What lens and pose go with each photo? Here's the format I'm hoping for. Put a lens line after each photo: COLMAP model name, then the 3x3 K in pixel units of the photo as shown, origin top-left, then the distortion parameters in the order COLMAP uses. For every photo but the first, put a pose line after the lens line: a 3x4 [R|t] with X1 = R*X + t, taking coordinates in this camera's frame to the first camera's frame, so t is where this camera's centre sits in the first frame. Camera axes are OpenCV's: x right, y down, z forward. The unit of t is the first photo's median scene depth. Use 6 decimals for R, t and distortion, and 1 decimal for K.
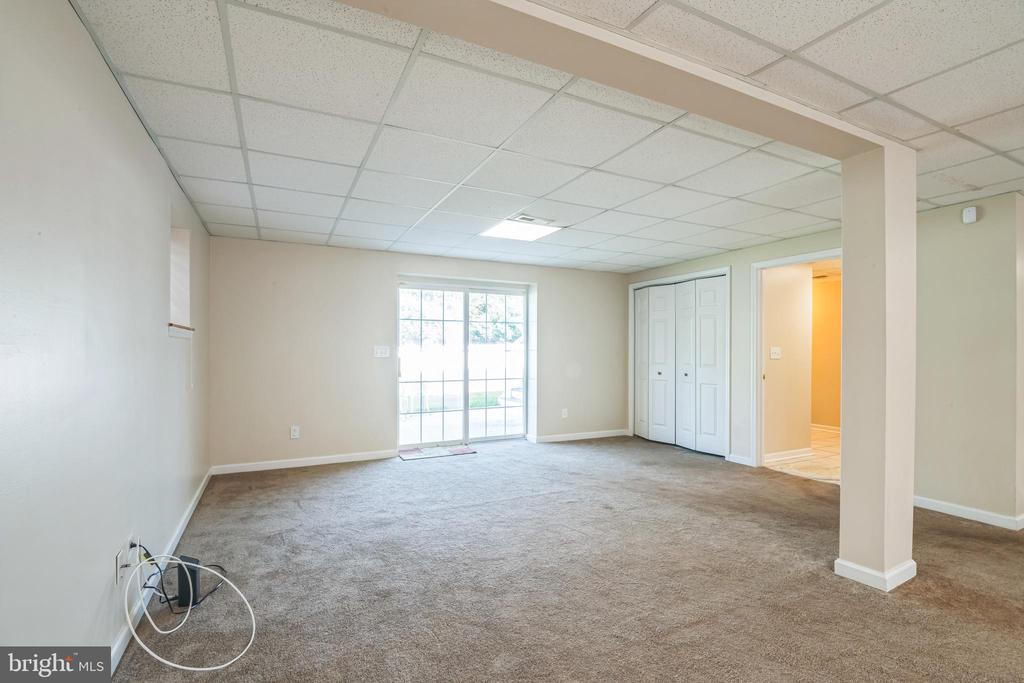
lens RADIAL K [[475.5, 0, 513.0], [0, 475.5, 344.6], [0, 0, 1]] dist [-0.007615, -0.009100]
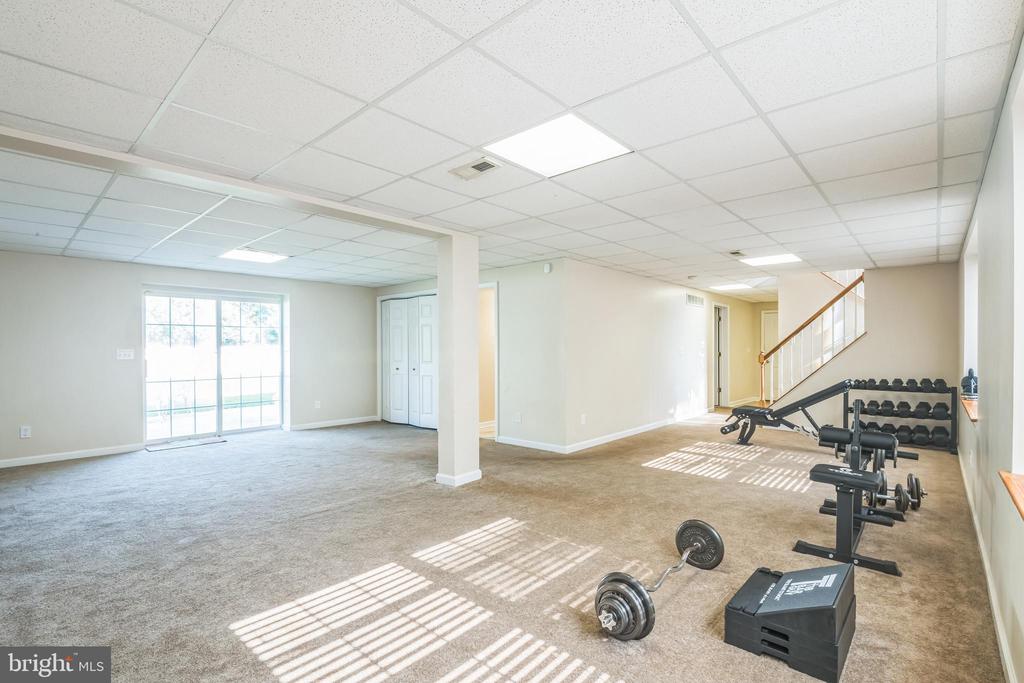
lens RADIAL K [[475.5, 0, 513.2], [0, 475.5, 345.8], [0, 0, 1]] dist [-0.007615, -0.009100]
pose [[0.928718, -0.004818, 0.370756, 0.143372], [0.003633, 0.999986, 0.003895, -0.005034], [-0.370769, -0.002271, 0.928722, -0.317802]]
